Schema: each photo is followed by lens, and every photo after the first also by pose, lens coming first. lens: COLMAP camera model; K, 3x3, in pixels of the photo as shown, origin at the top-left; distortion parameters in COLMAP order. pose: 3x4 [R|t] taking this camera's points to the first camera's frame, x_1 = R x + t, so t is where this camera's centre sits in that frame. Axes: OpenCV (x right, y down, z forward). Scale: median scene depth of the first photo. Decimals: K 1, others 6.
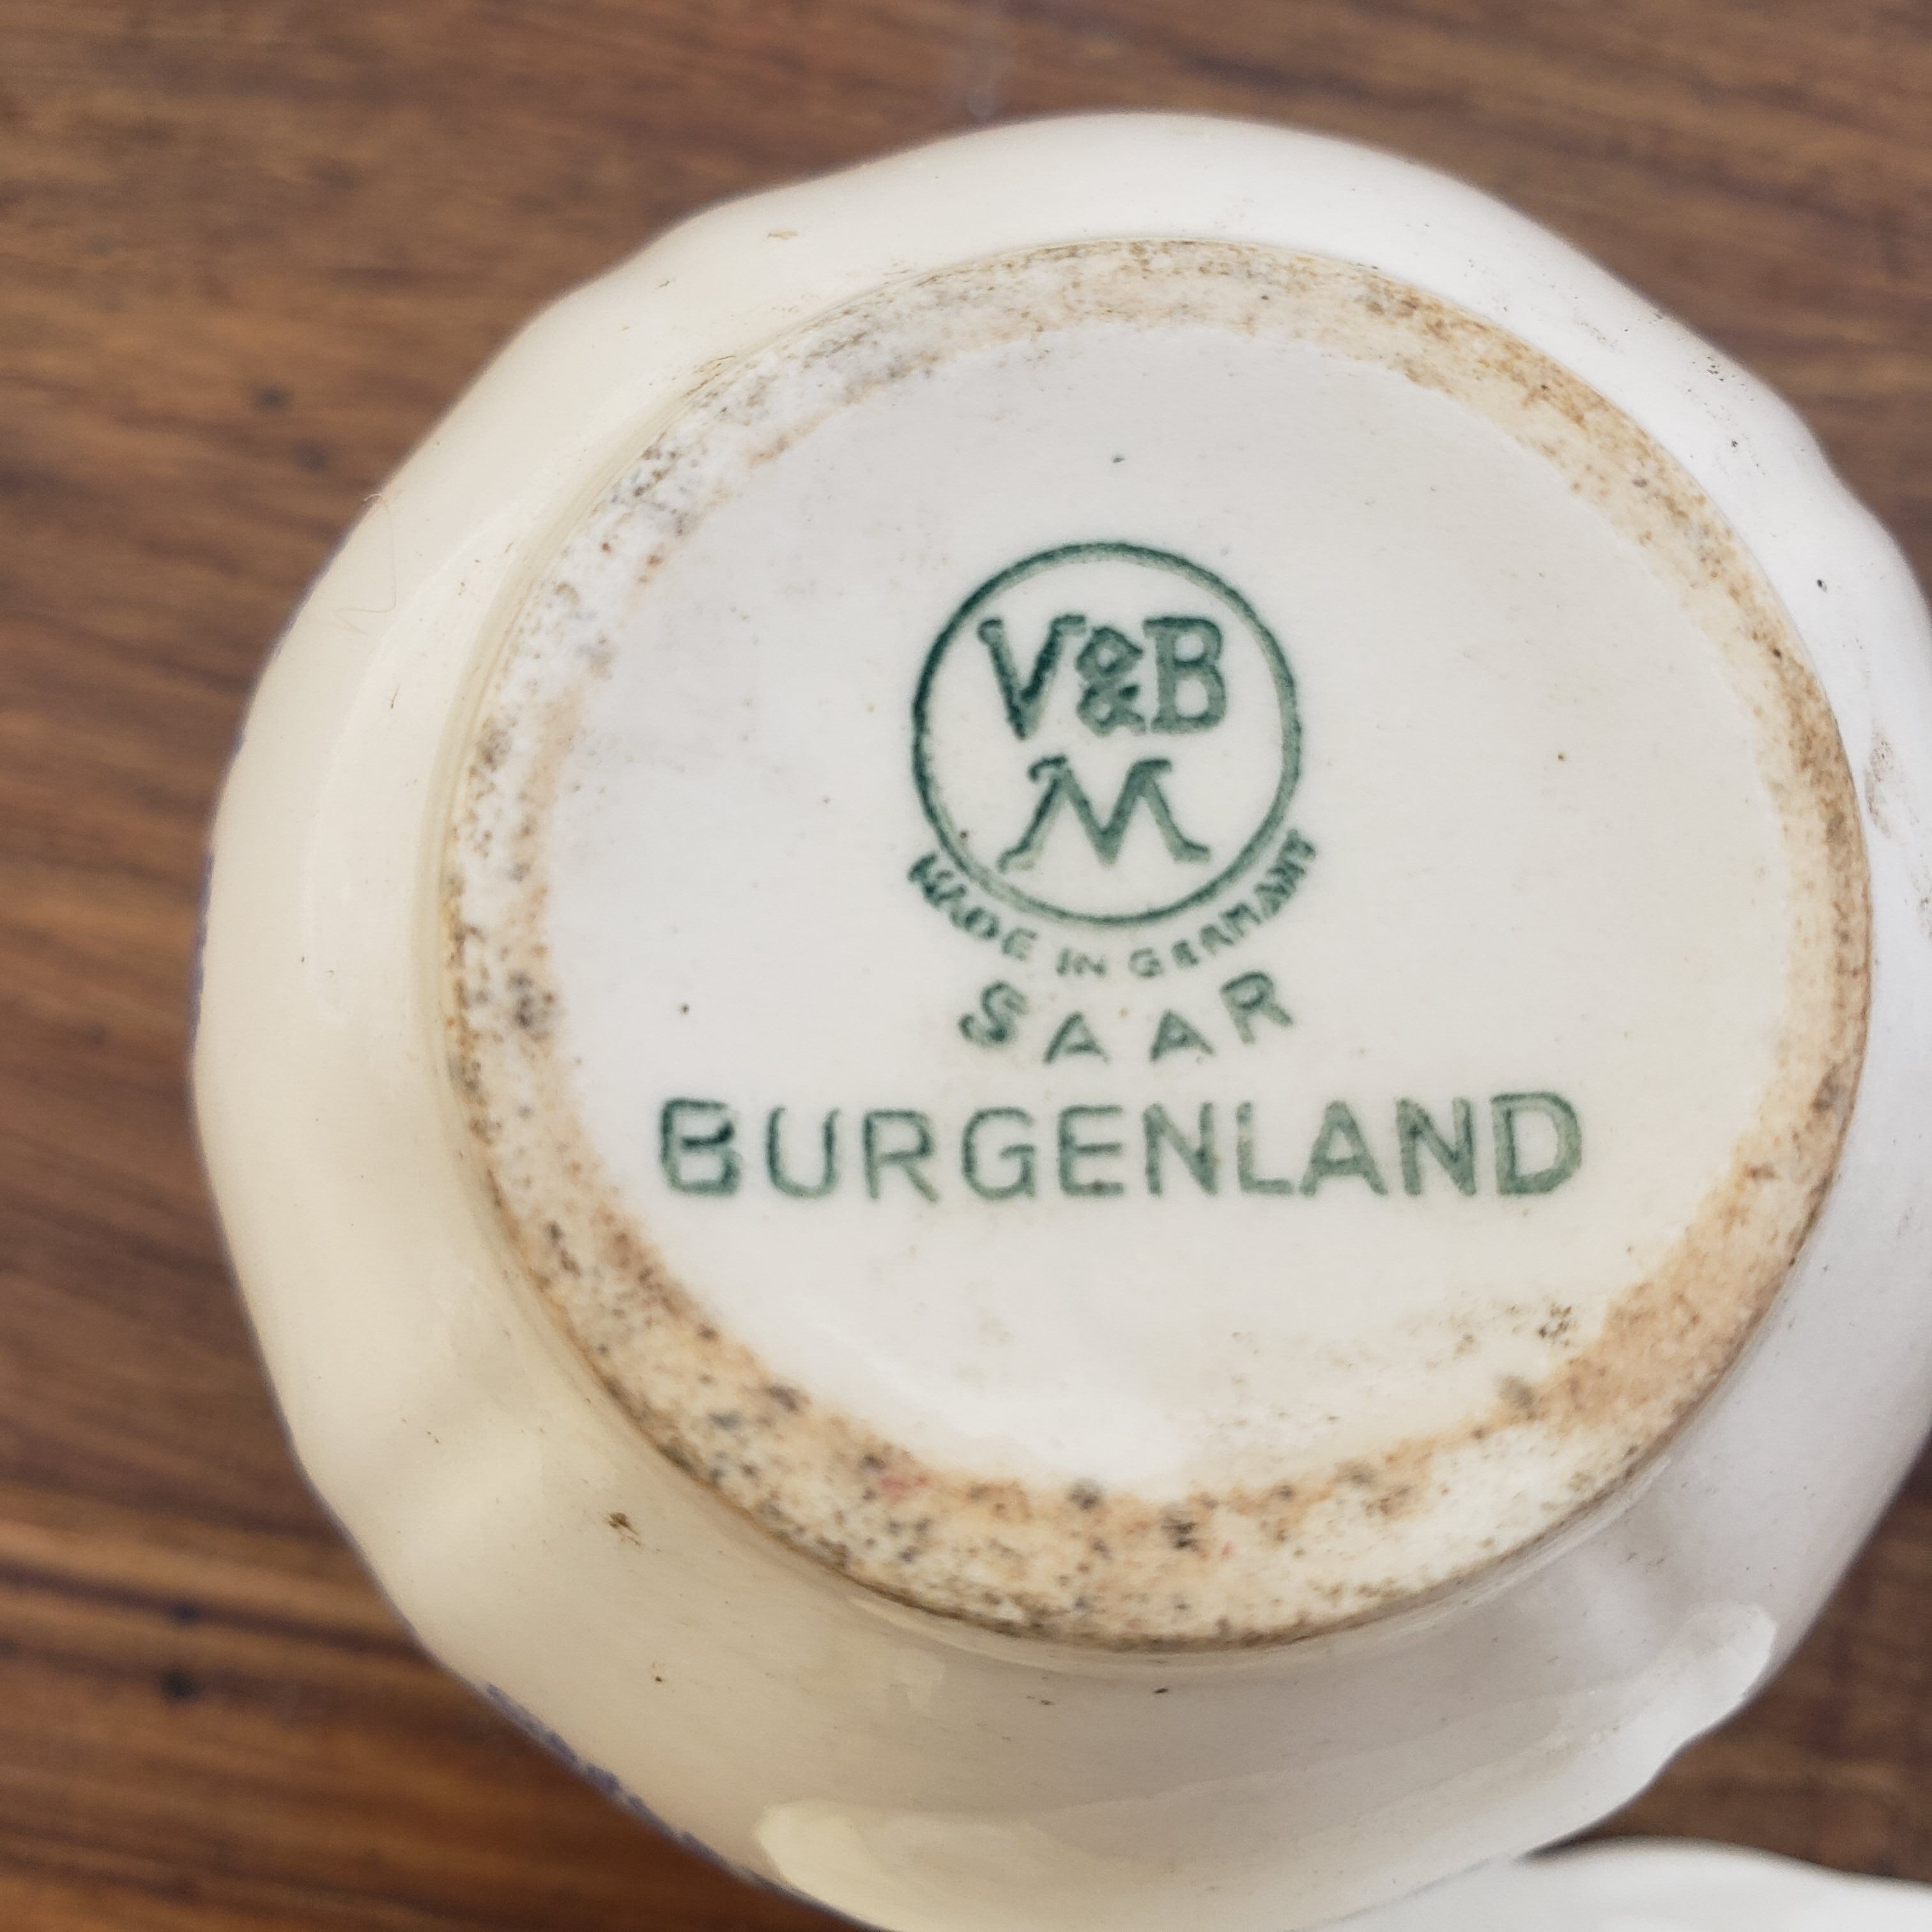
lens RADIAL K [[2536.9, 0, 1029.0], [0, 2536.9, 939.2], [0, 0, 1]] dist [0.000718, 0.000000]
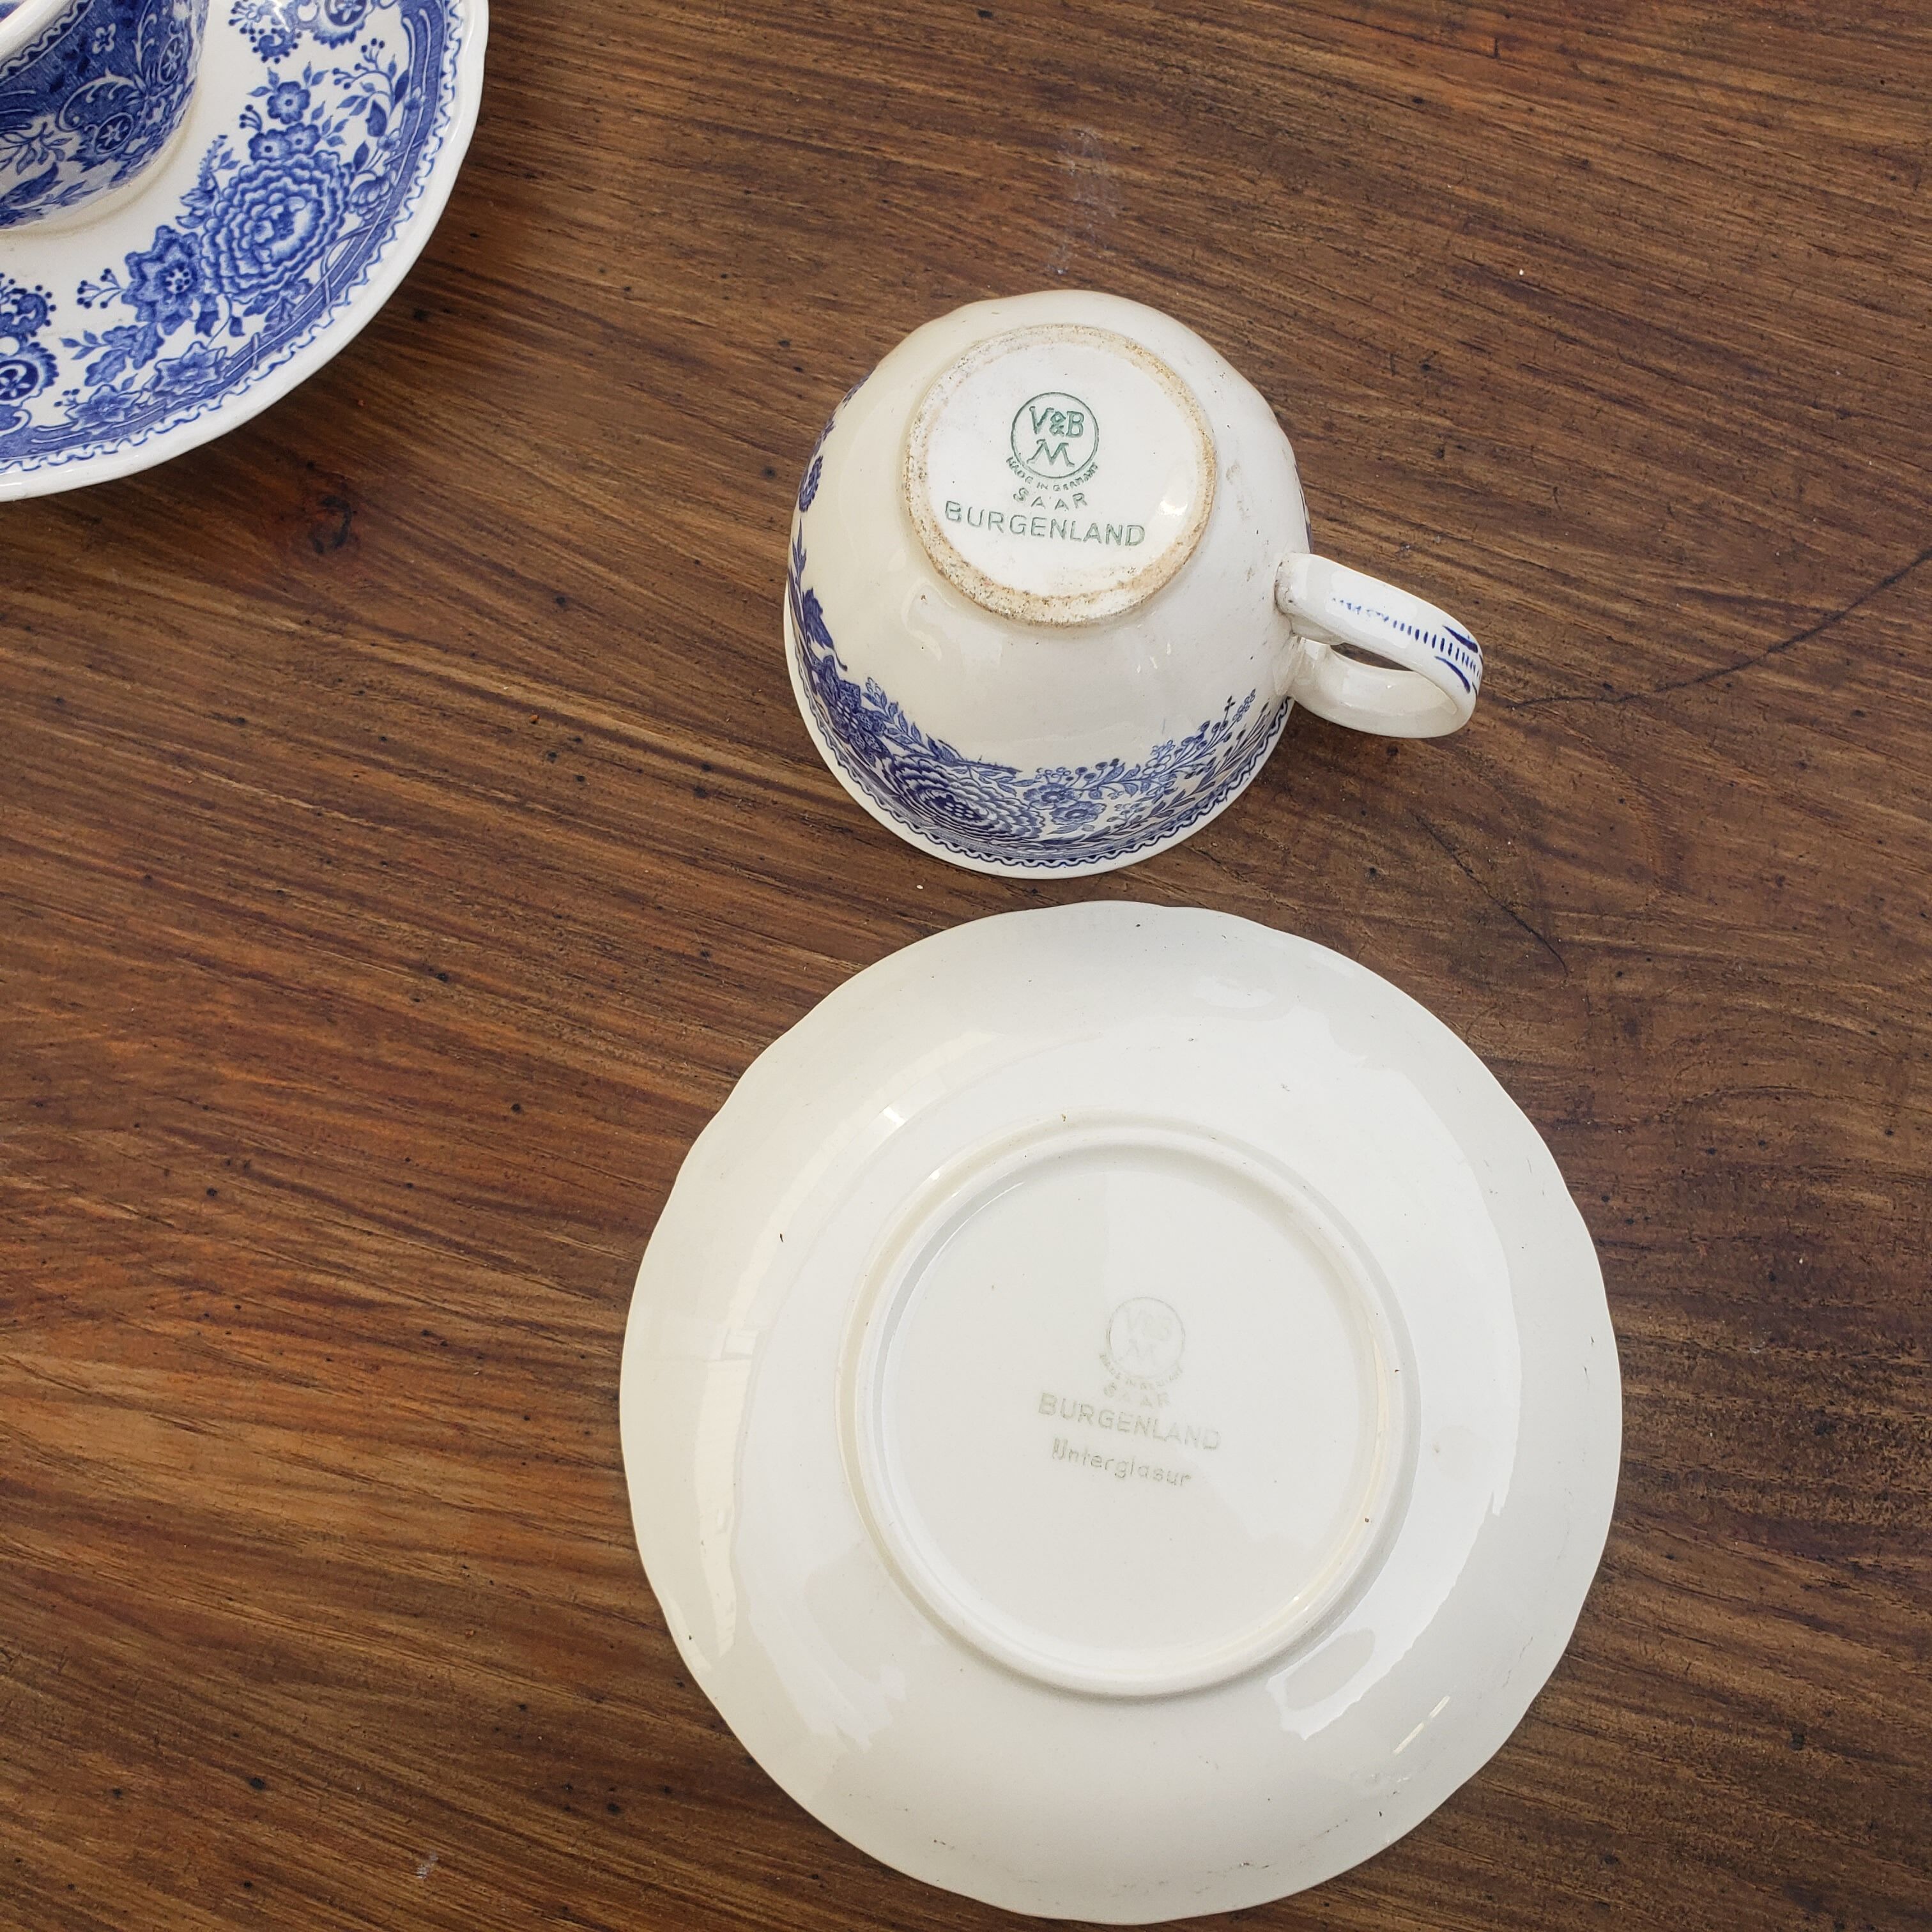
lens RADIAL K [[1997.3, 0, 972.7], [0, 1997.3, 972.4], [0, 0, 1]] dist [0.004338, 0.000000]
pose [[0.990012, 0.138963, -0.023778, 0.102266], [-0.137587, 0.989119, 0.052094, 0.691303], [0.030759, -0.048303, 0.998359, -2.558813]]
